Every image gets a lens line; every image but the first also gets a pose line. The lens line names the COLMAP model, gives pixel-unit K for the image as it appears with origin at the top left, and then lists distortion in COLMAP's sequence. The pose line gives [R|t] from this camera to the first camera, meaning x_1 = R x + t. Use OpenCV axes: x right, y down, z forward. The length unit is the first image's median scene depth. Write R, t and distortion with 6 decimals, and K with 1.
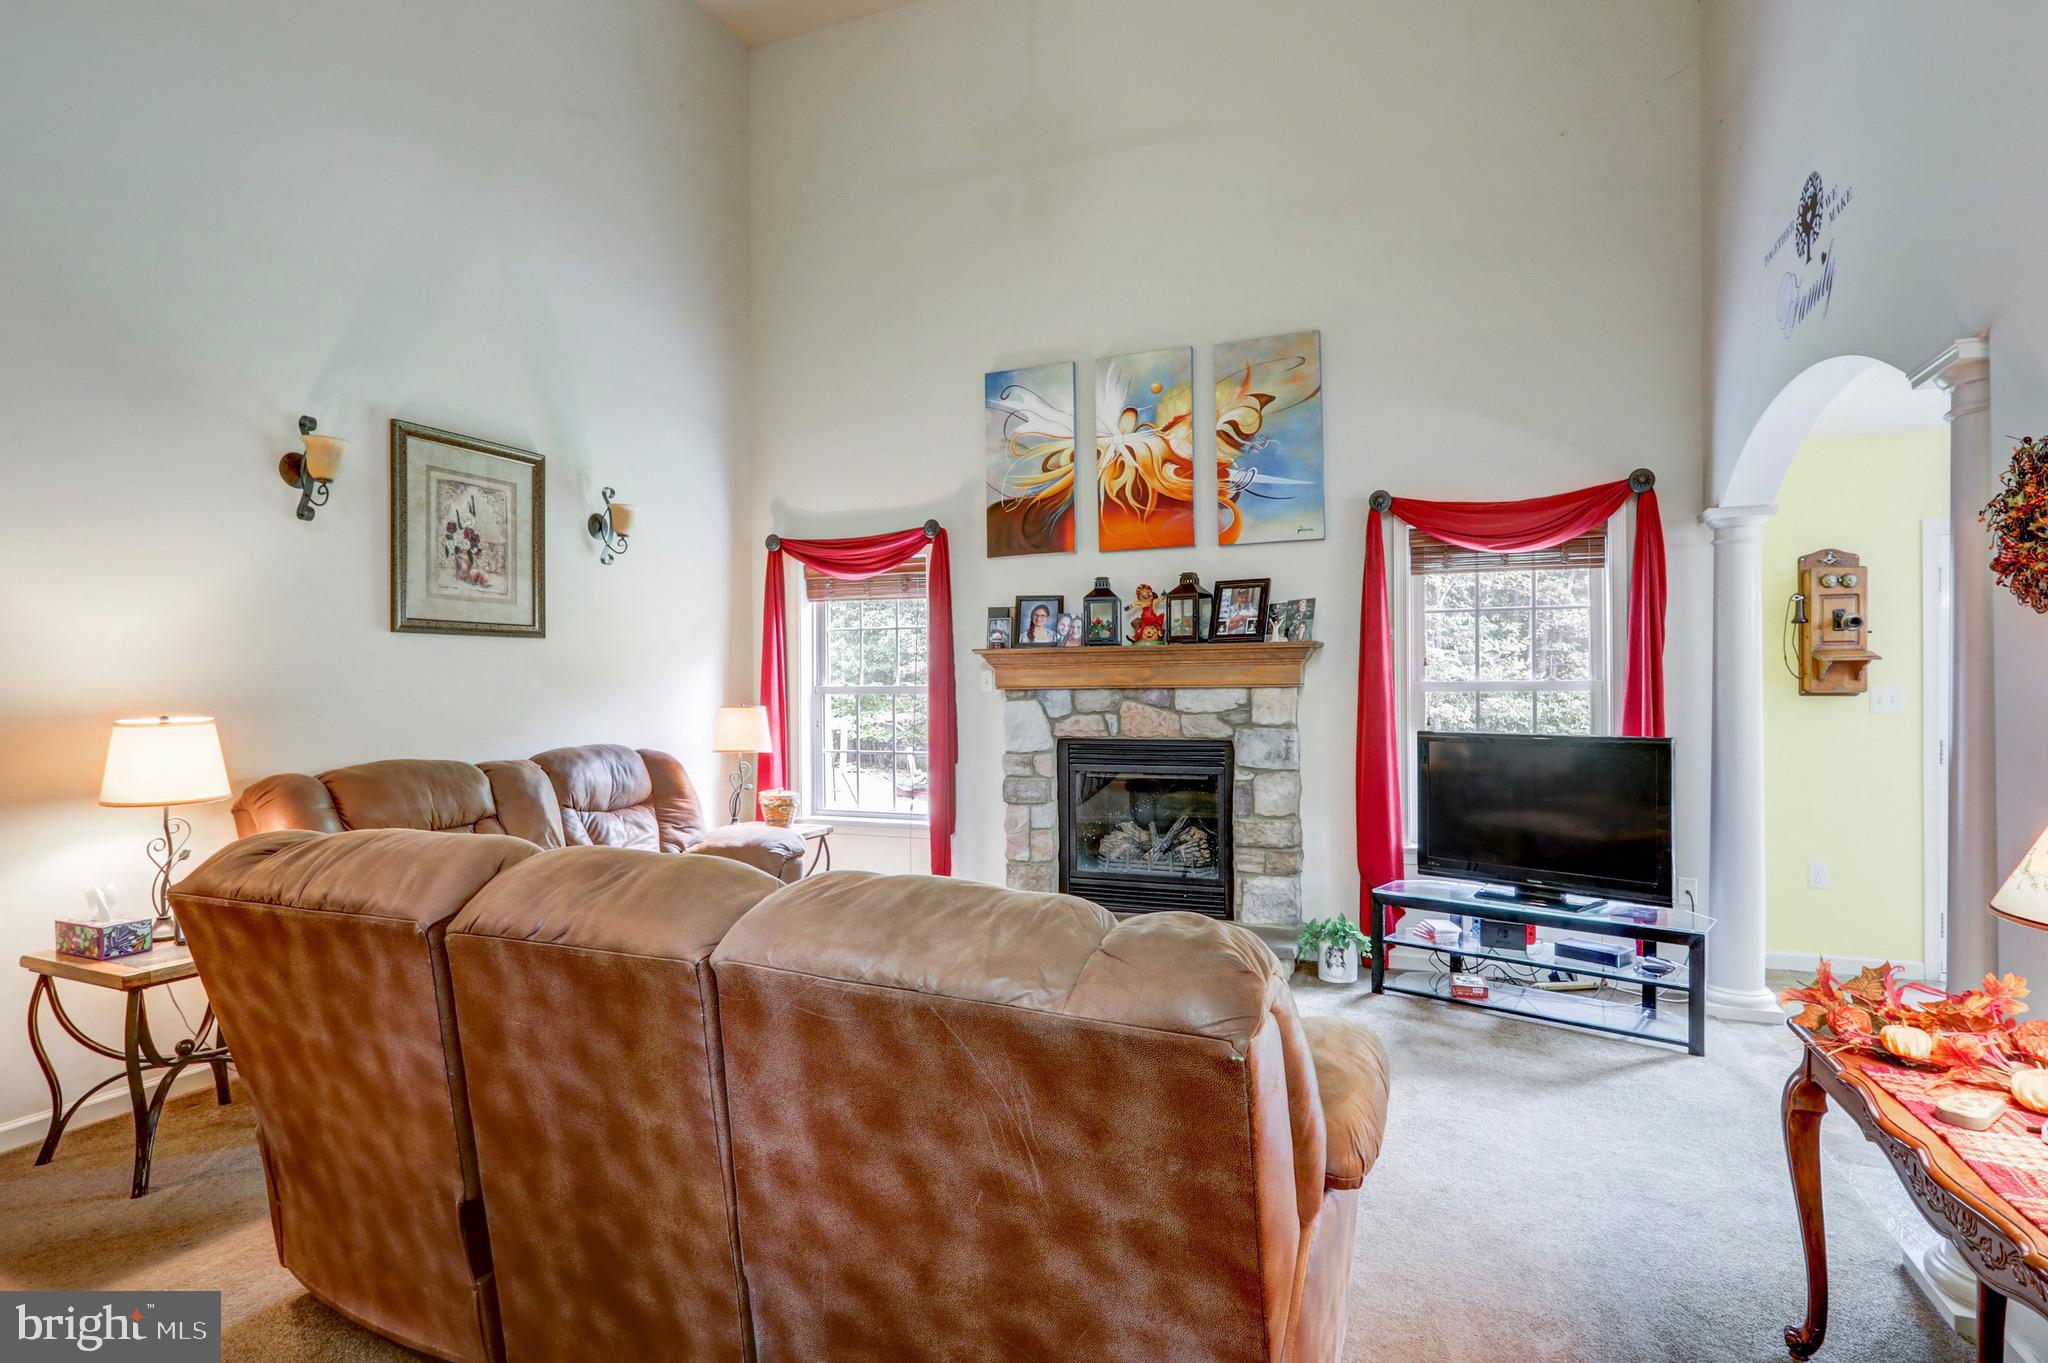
lens RADIAL K [[1073.9, 0, 1043.5], [0, 1073.9, 678.1], [0, 0, 1]] dist [-0.005408, 0.000887]
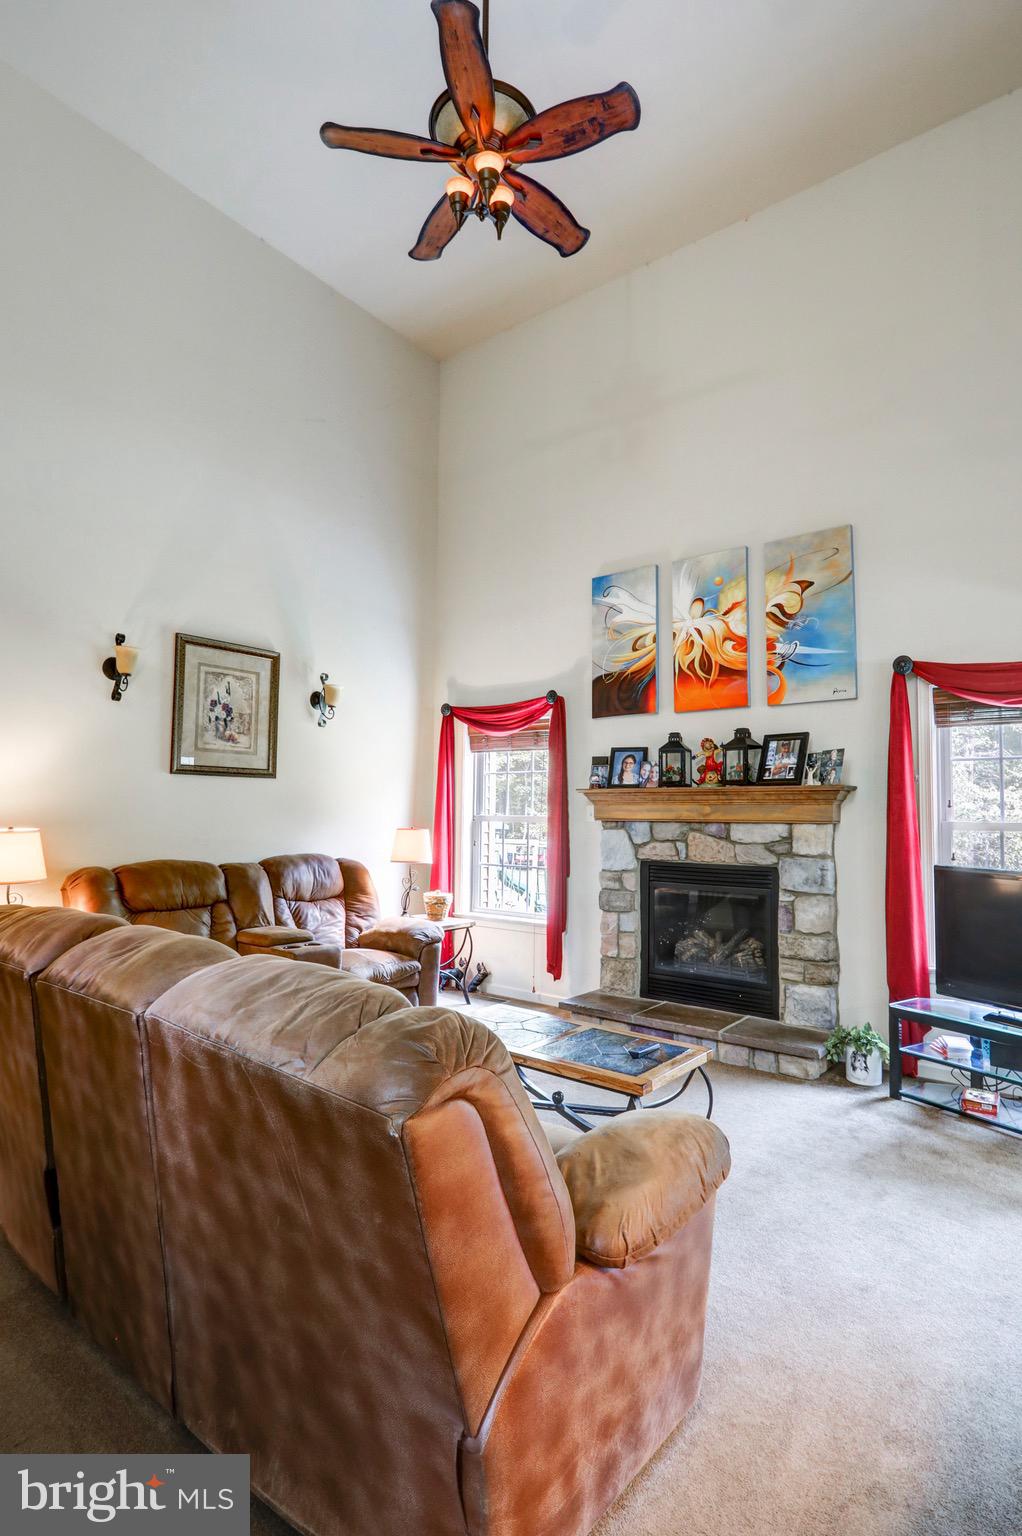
lens RADIAL K [[817.5, 0, 509.8], [0, 817.5, 758.2], [0, 0, 1]] dist [0.011653, 0.000260]
pose [[0.958841, -0.001074, -0.283940, 0.149575], [-0.016753, 0.998037, -0.060351, -0.003208], [0.283447, 0.062624, 0.956941, 0.033957]]
